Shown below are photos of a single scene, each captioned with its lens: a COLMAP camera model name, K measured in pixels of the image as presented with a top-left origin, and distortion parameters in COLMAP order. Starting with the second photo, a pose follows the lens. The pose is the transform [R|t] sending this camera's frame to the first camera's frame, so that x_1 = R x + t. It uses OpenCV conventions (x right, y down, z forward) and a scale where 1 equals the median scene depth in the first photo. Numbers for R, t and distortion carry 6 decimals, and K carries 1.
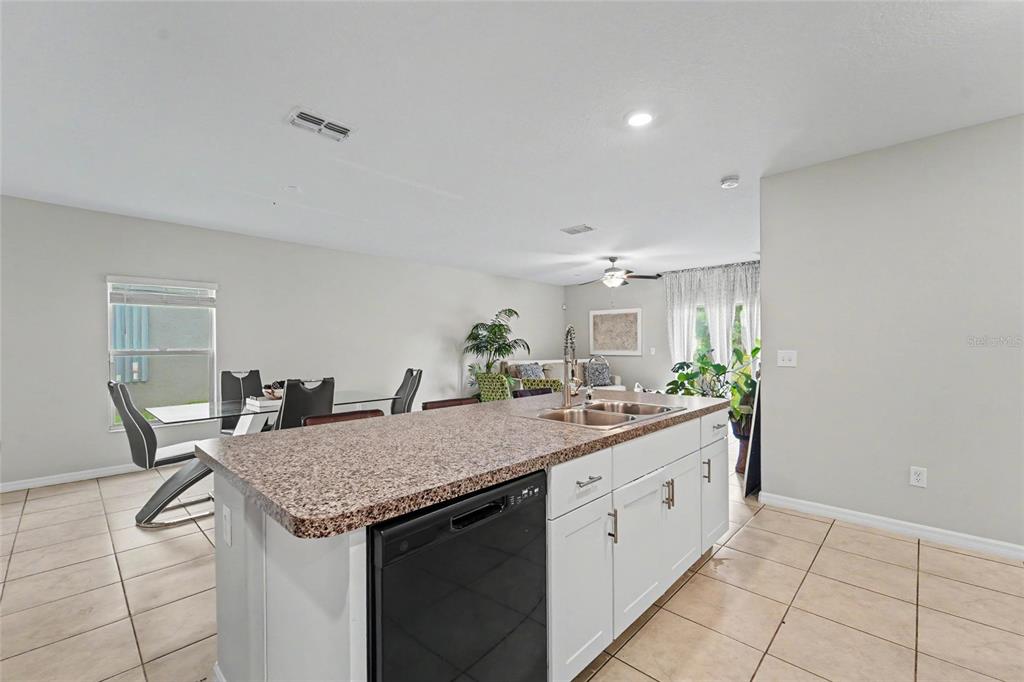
lens RADIAL K [[419.7, 0, 500.7], [0, 419.7, 340.5], [0, 0, 1]] dist [0.004543, -0.002801]
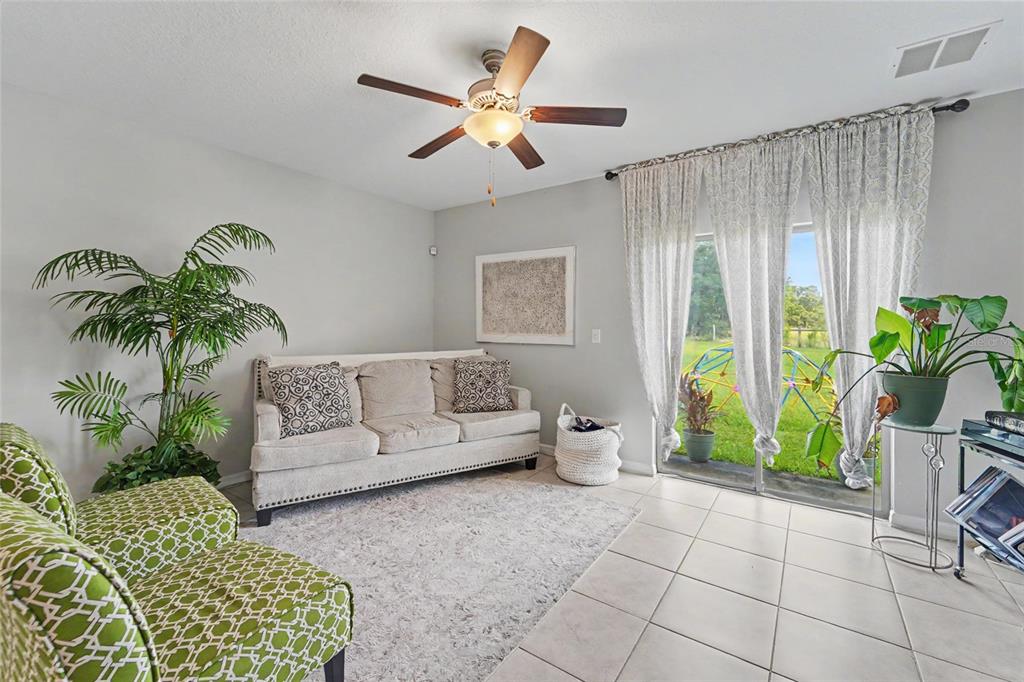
lens RADIAL K [[419.7, 0, 497.7], [0, 419.7, 321.3], [0, 0, 1]] dist [0.004543, -0.002801]
pose [[0.987716, 0.012249, 0.155778, 0.178486], [-0.012402, 0.999923, 0.000010, 0.009766], [-0.155766, -0.001942, 0.987792, 0.551575]]
